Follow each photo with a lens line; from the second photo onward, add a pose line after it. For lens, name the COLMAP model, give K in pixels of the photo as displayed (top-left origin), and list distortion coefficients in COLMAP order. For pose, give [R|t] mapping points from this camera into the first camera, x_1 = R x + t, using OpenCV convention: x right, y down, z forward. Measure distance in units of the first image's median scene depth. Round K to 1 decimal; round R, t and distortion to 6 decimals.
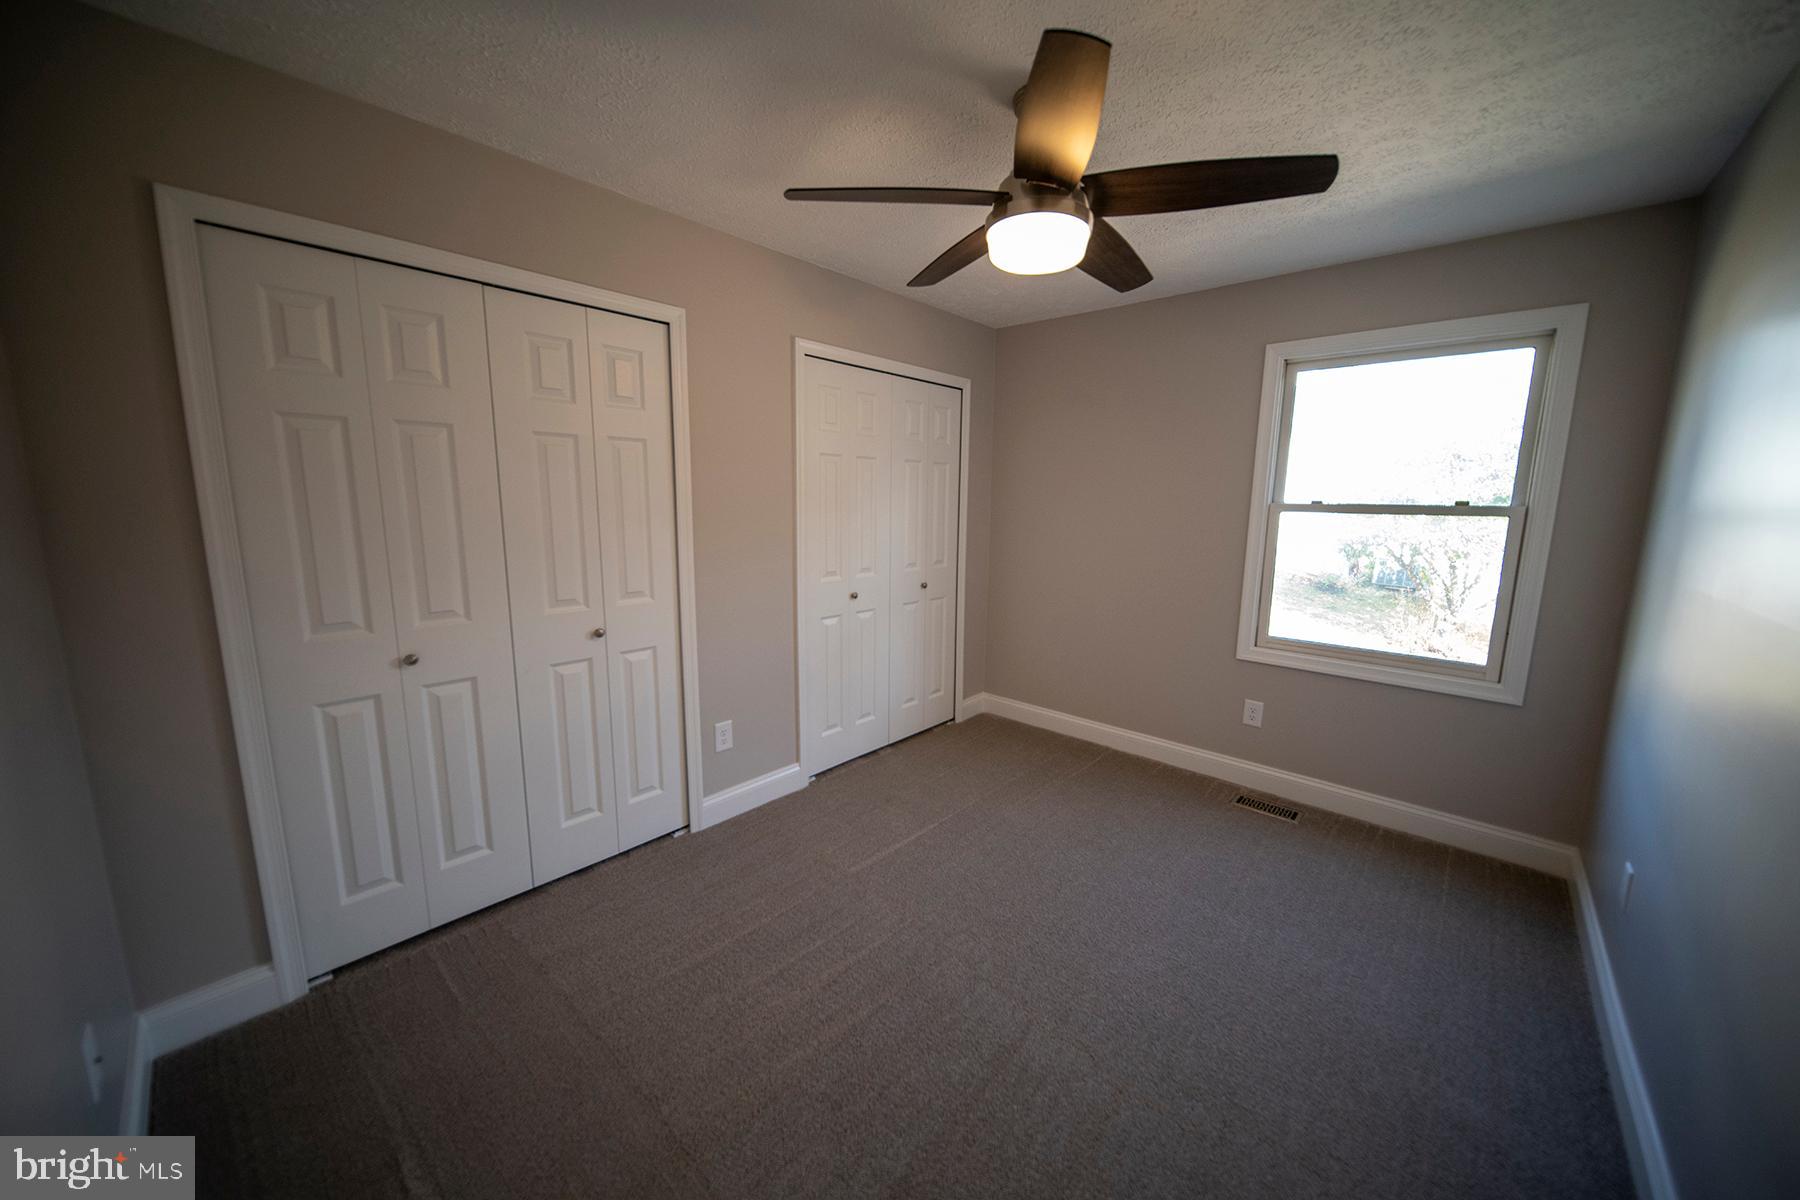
lens RADIAL K [[636.8, 0, 904.4], [0, 636.8, 602.8], [0, 0, 1]] dist [-0.005256, -0.000672]
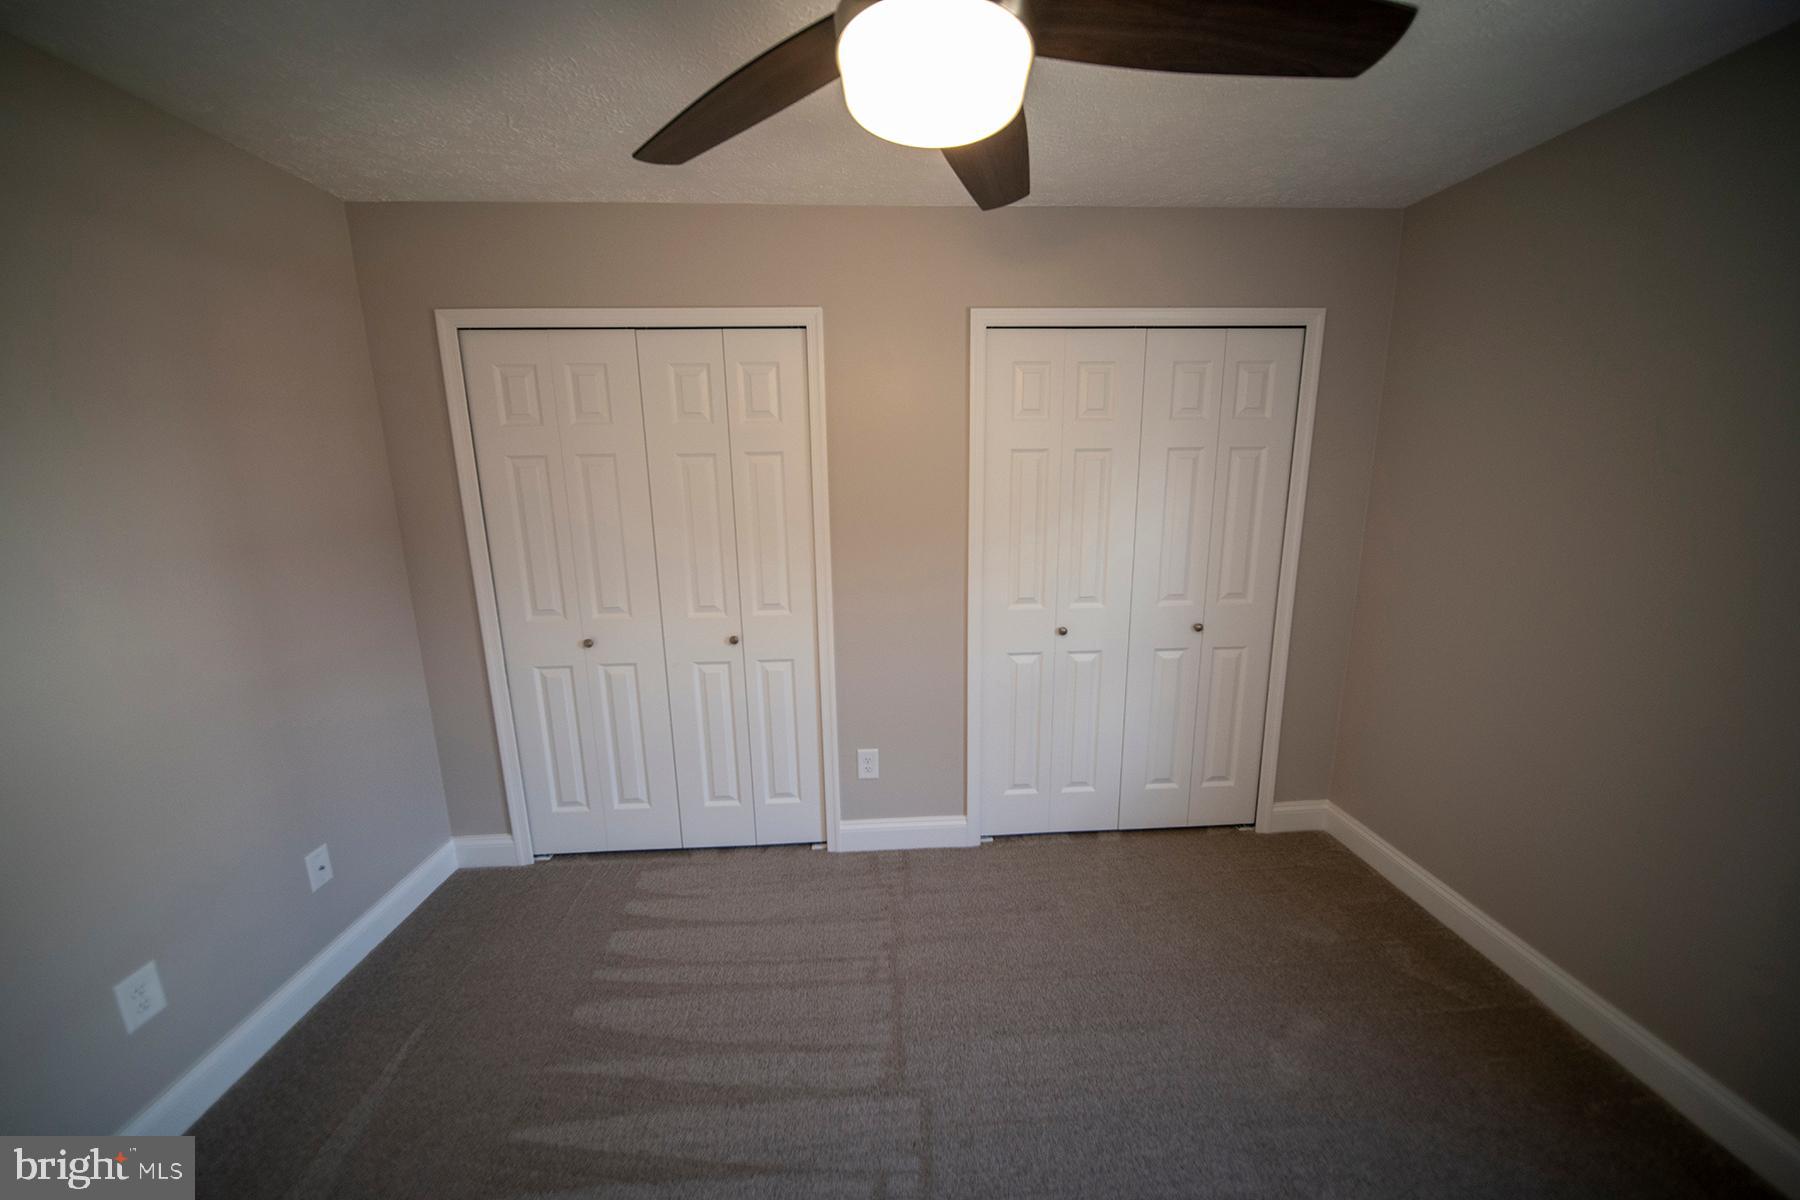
lens RADIAL K [[636.8, 0, 928.3], [0, 636.8, 635.4], [0, 0, 1]] dist [-0.005256, -0.000672]
pose [[0.706871, 0.122676, -0.696624, 0.410619], [-0.091797, 0.992427, 0.081620, -0.063851], [0.701361, 0.006253, 0.712779, 0.387891]]
